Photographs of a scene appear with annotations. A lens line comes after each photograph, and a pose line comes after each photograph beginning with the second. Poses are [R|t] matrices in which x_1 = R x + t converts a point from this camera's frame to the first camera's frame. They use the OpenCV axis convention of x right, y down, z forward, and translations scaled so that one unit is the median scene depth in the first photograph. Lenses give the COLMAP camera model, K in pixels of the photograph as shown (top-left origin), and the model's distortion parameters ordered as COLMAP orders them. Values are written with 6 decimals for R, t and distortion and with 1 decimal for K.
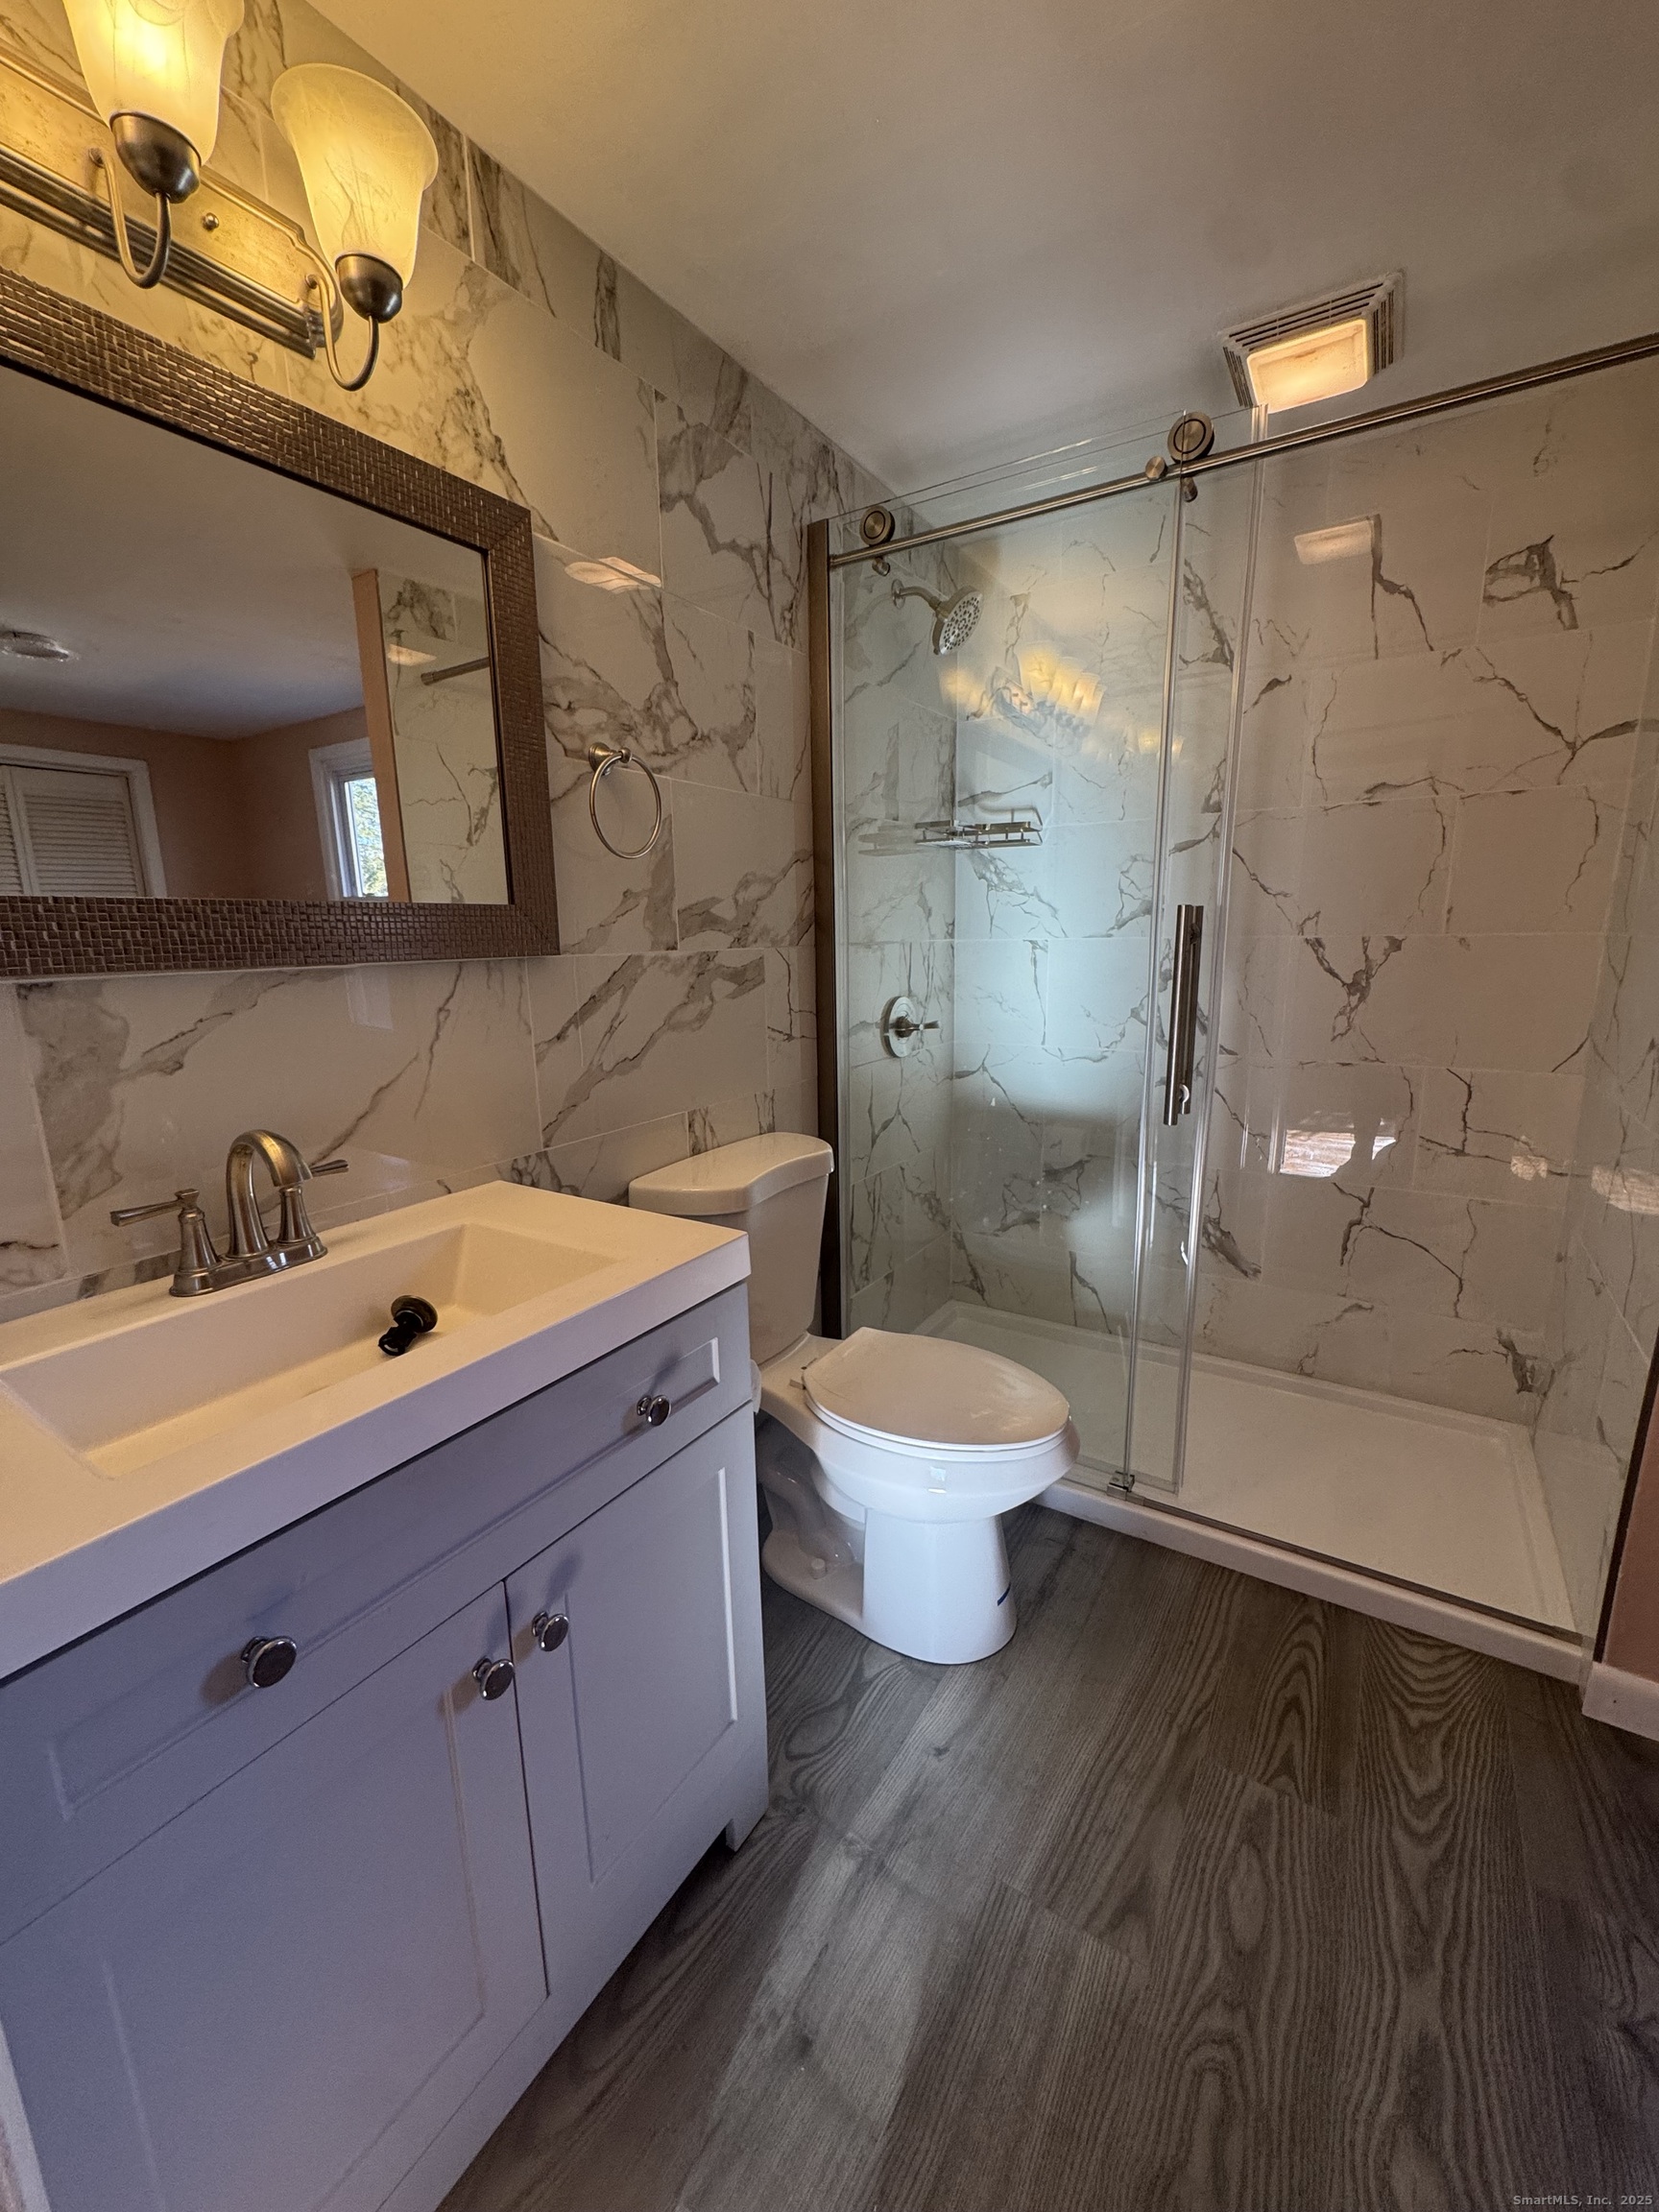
lens RADIAL K [[885.0, 0, 831.1], [0, 885.0, 1111.0], [0, 0, 1]] dist [-0.003330, -0.000280]
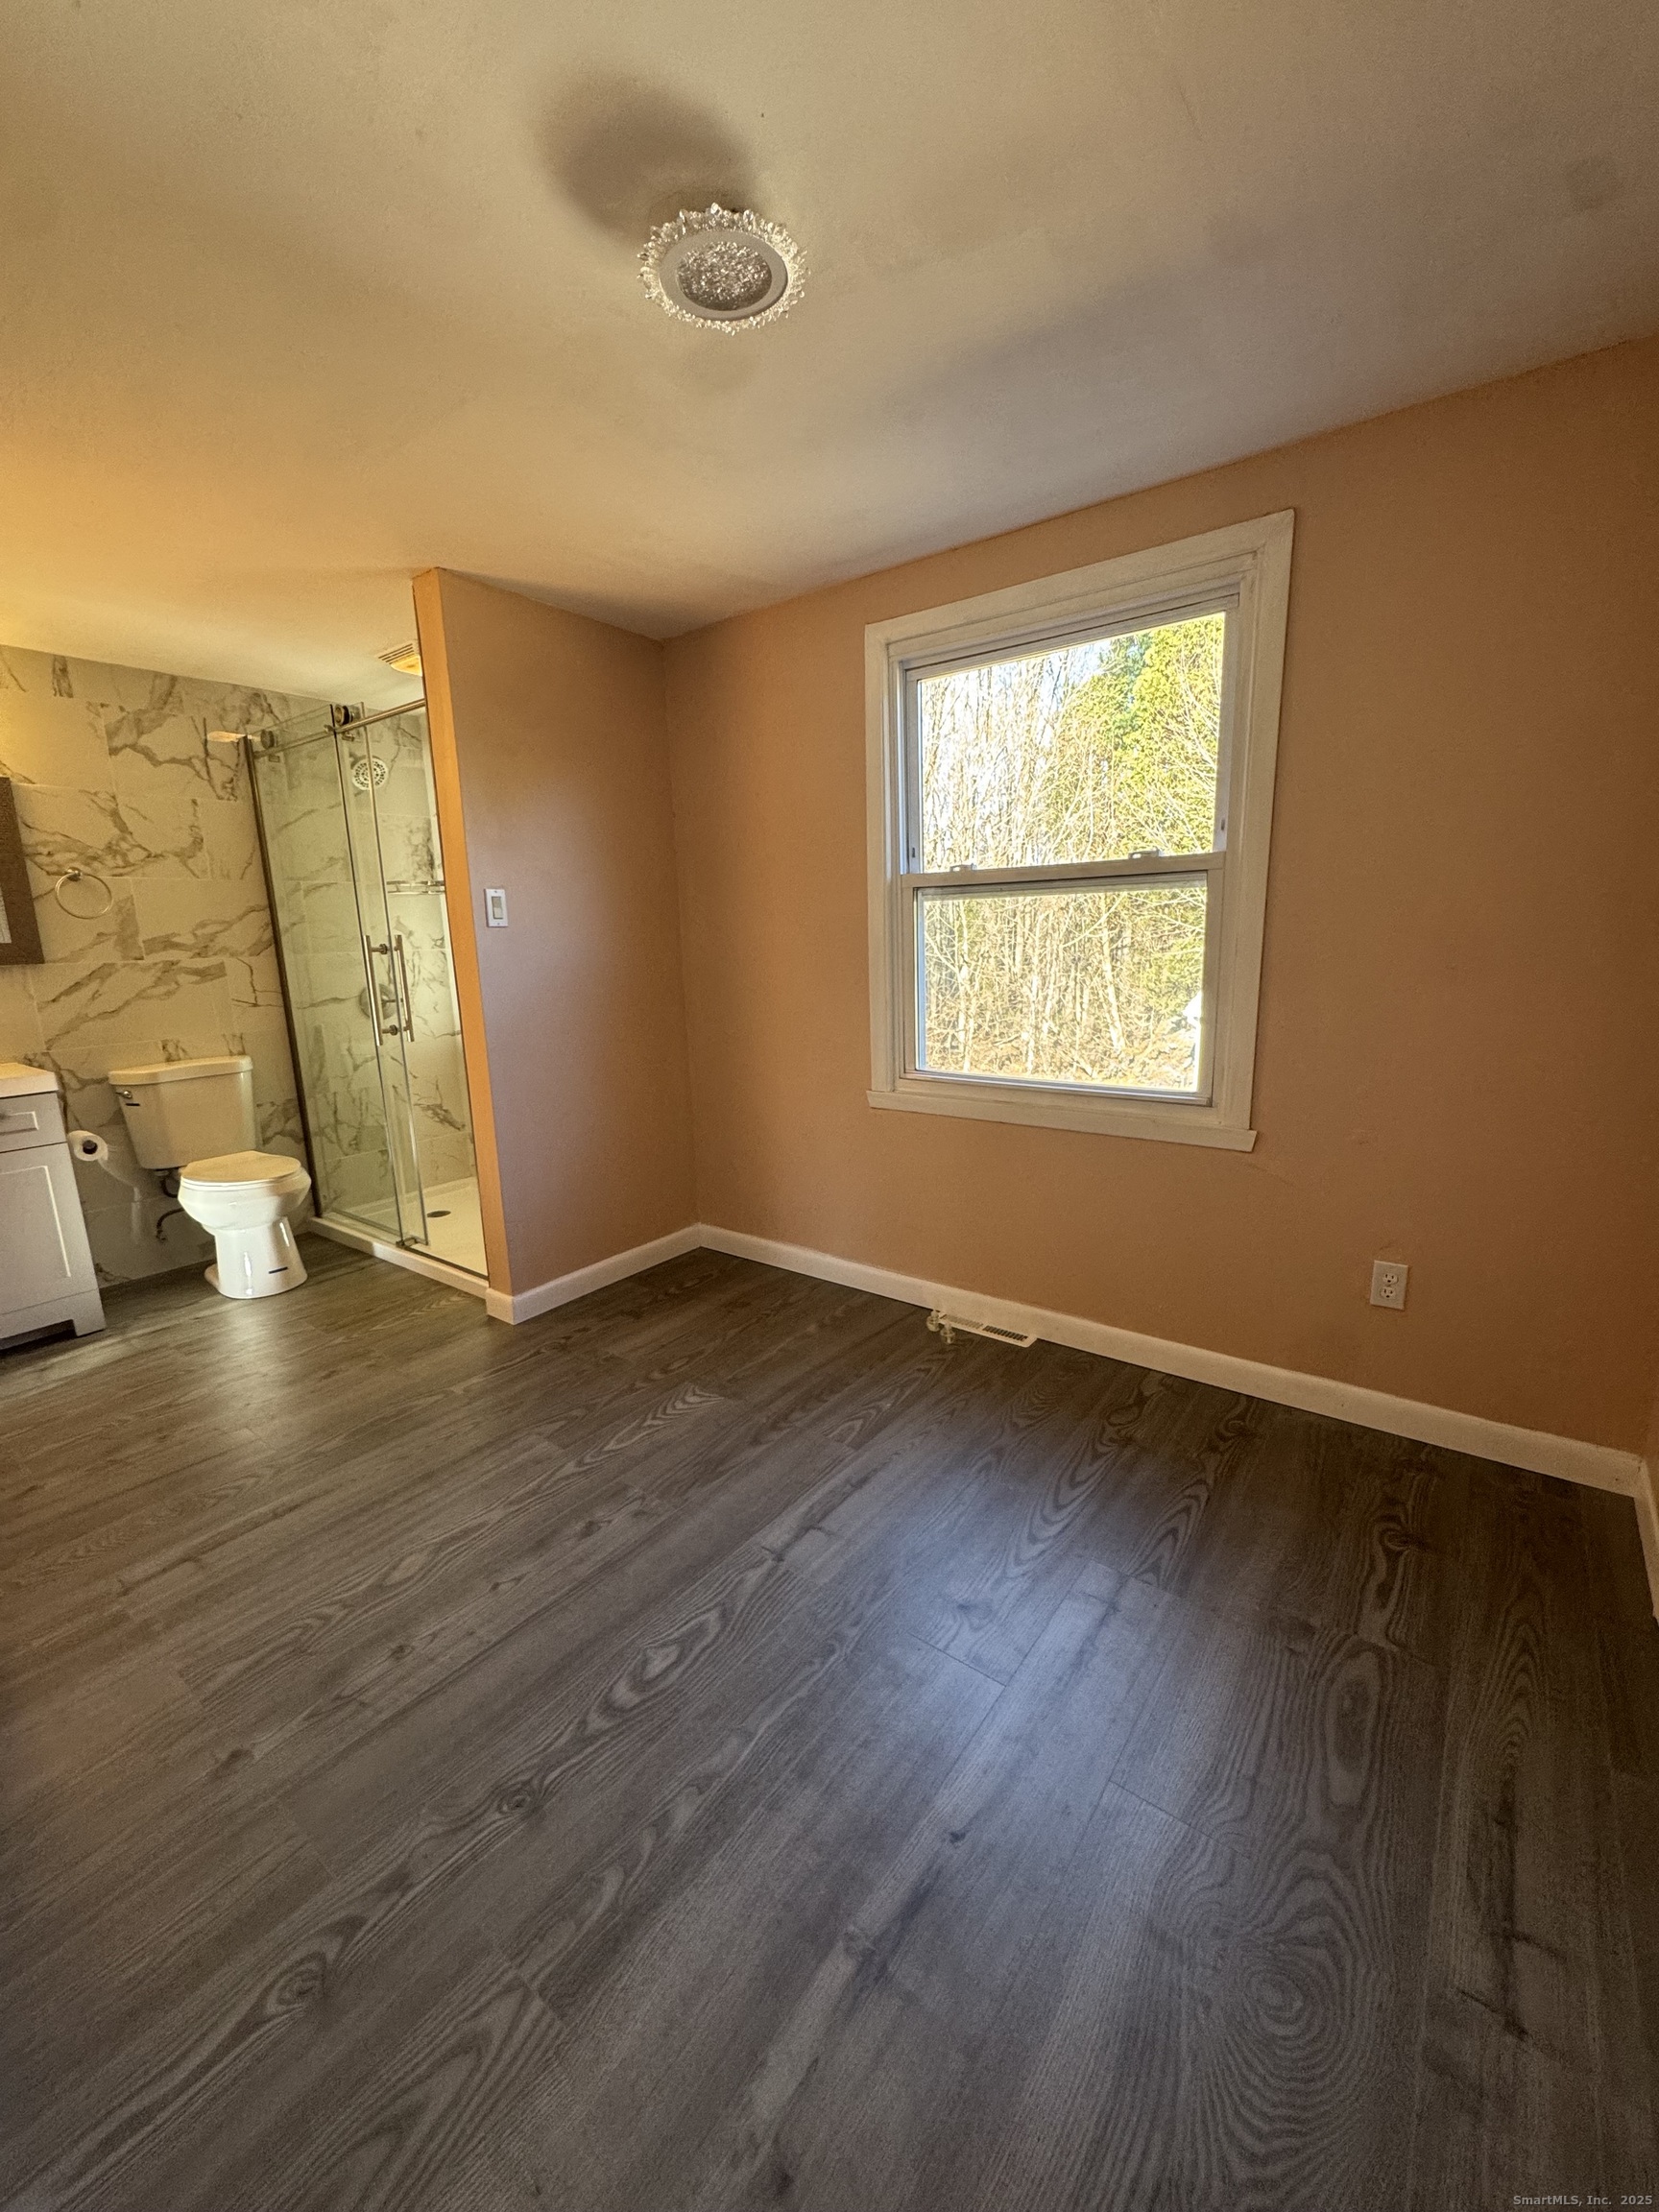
lens RADIAL K [[885.0, 0, 827.3], [0, 885.0, 1106.1], [0, 0, 1]] dist [-0.003330, -0.000280]
pose [[0.997276, 0.003033, -0.073698, 1.583211], [-0.002975, 0.999995, 0.000895, 0.152398], [0.073700, -0.000673, 0.997280, -0.937753]]
